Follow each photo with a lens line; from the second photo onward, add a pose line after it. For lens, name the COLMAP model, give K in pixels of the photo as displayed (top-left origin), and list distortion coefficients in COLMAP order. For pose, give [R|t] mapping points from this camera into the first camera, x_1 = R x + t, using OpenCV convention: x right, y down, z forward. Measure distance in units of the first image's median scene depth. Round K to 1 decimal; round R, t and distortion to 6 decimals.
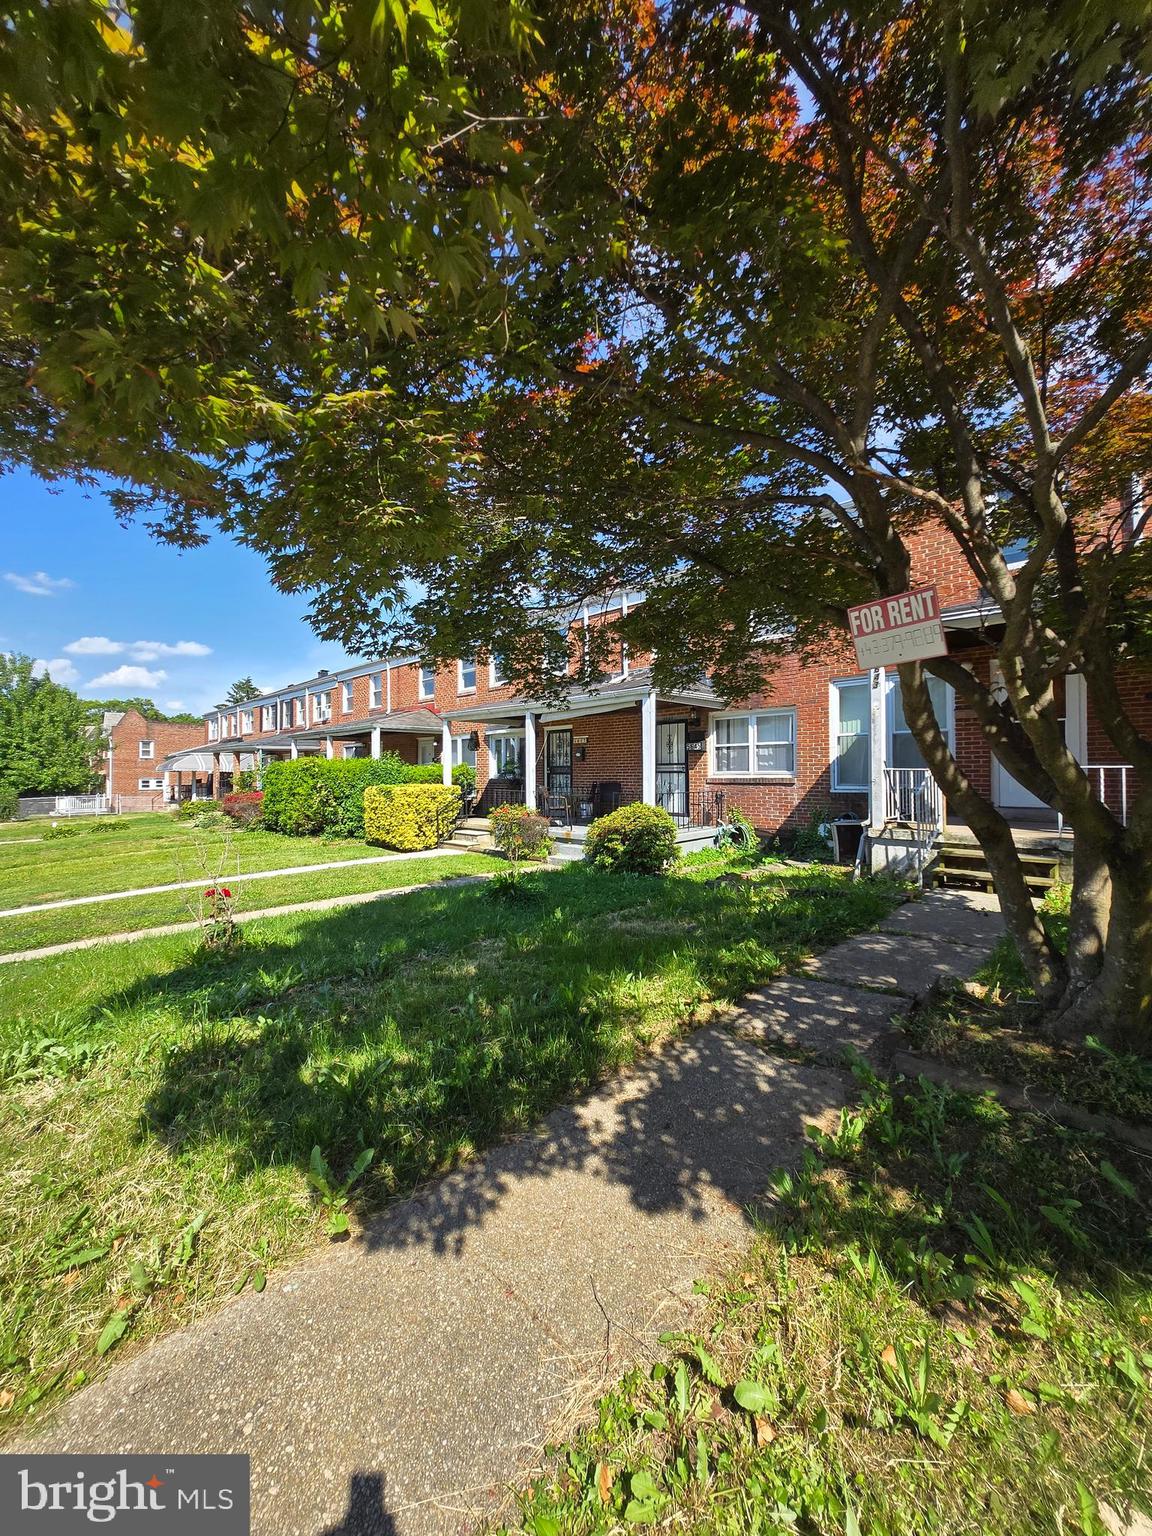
lens RADIAL K [[602.7, 0, 584.3], [0, 602.7, 767.0], [0, 0, 1]] dist [0.001756, 0.000194]
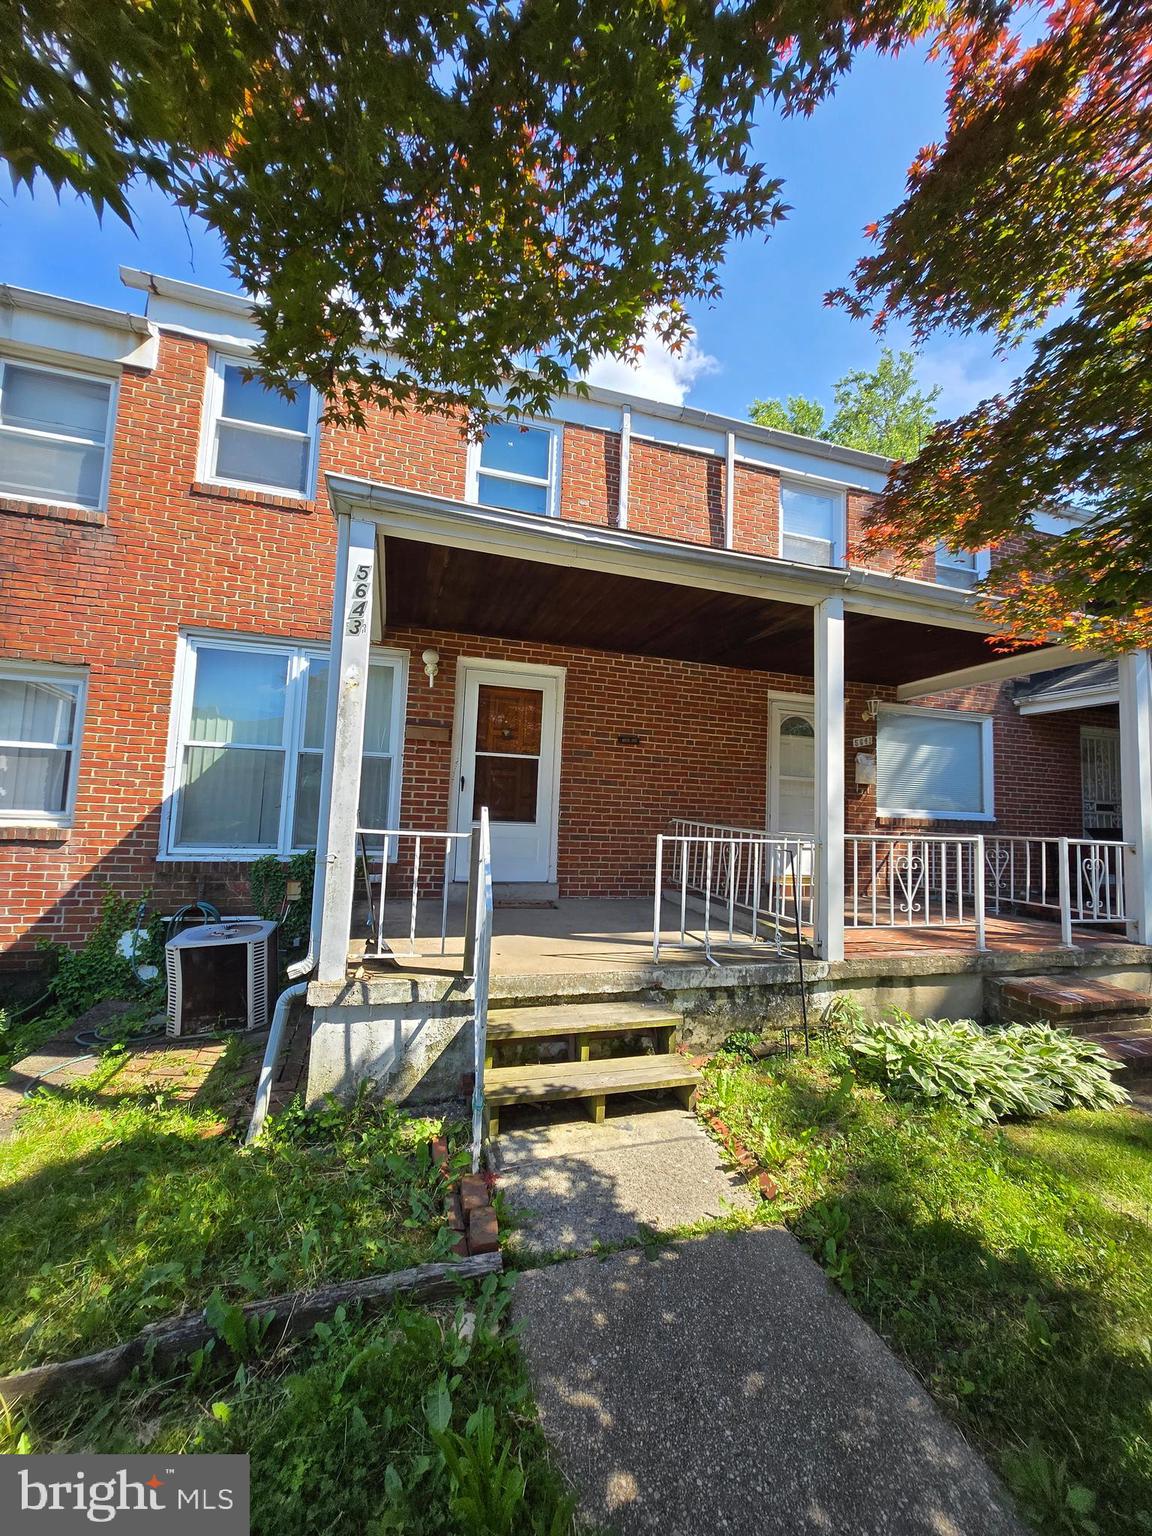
lens RADIAL K [[602.7, 0, 569.8], [0, 602.7, 774.5], [0, 0, 1]] dist [0.001756, 0.000194]
pose [[0.501074, 0.085585, 0.861162, 0.050394], [-0.046223, 0.996324, -0.072123, -0.002234], [-0.864169, -0.003667, 0.503188, 0.154970]]
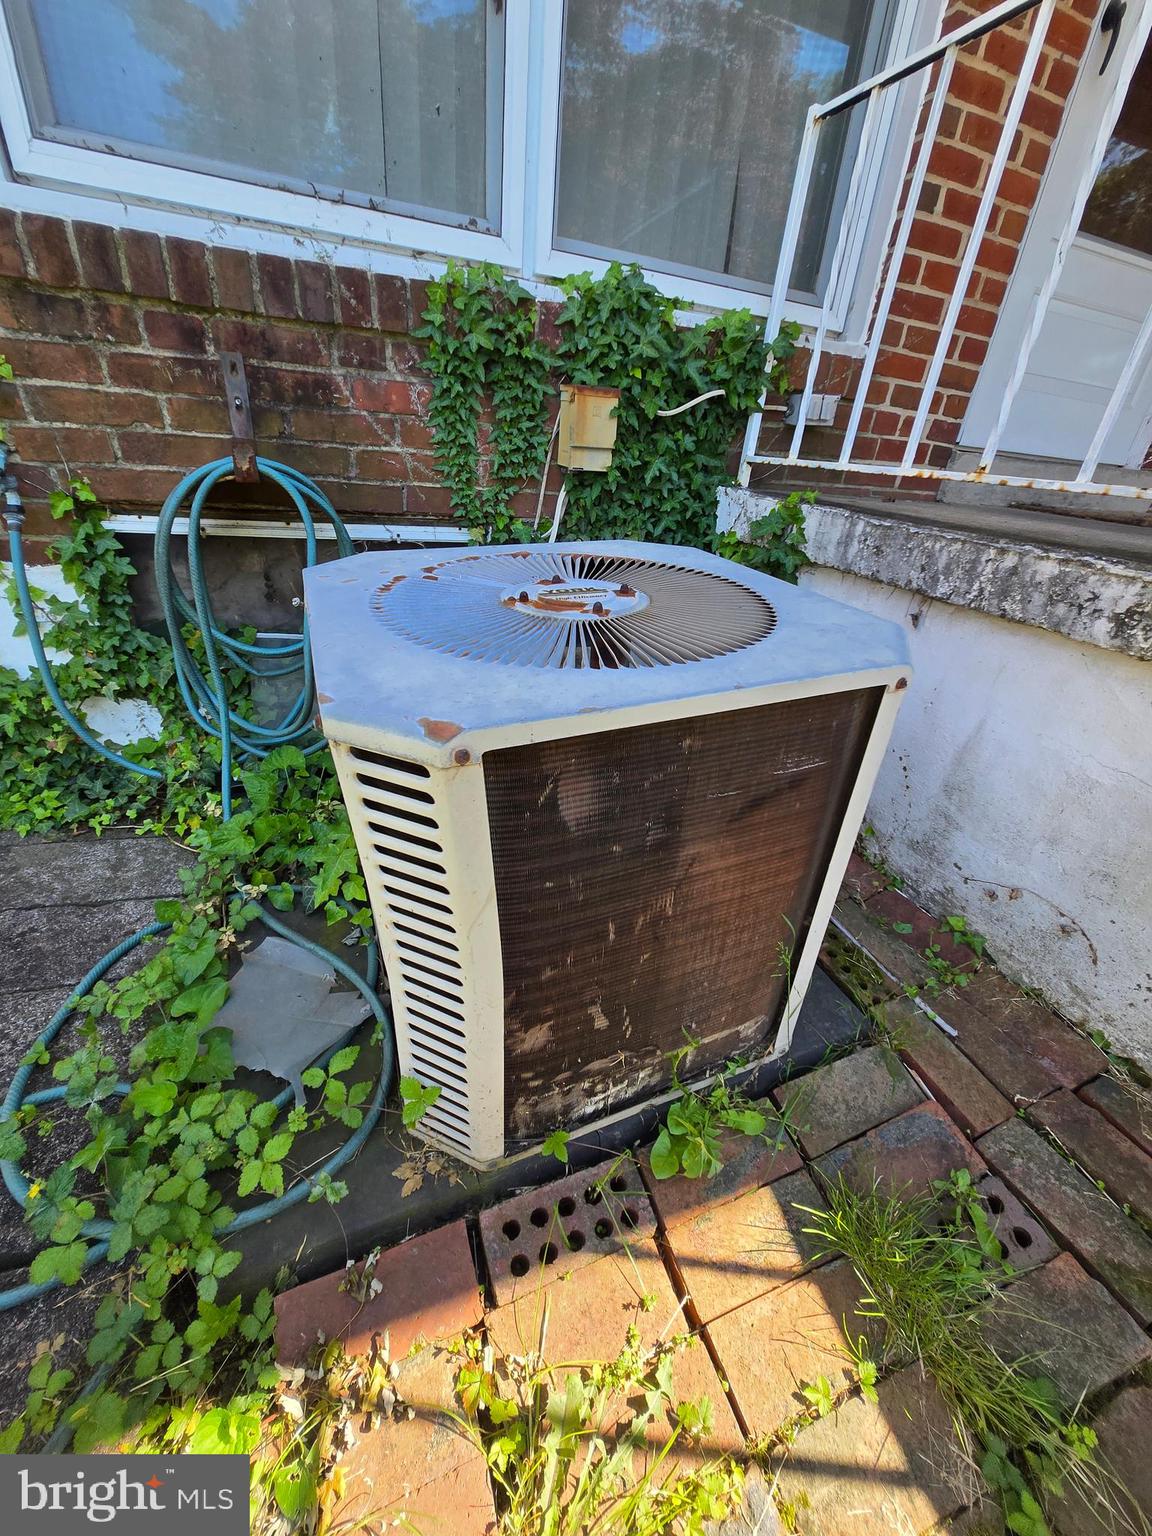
lens RADIAL K [[602.7, 0, 576.6], [0, 602.7, 763.0], [0, 0, 1]] dist [0.001756, 0.000194]
pose [[0.413672, -0.382192, 0.826320, 0.108269], [-0.085099, 0.887413, 0.453052, 0.021489], [-0.906440, -0.257734, 0.334574, 0.277252]]
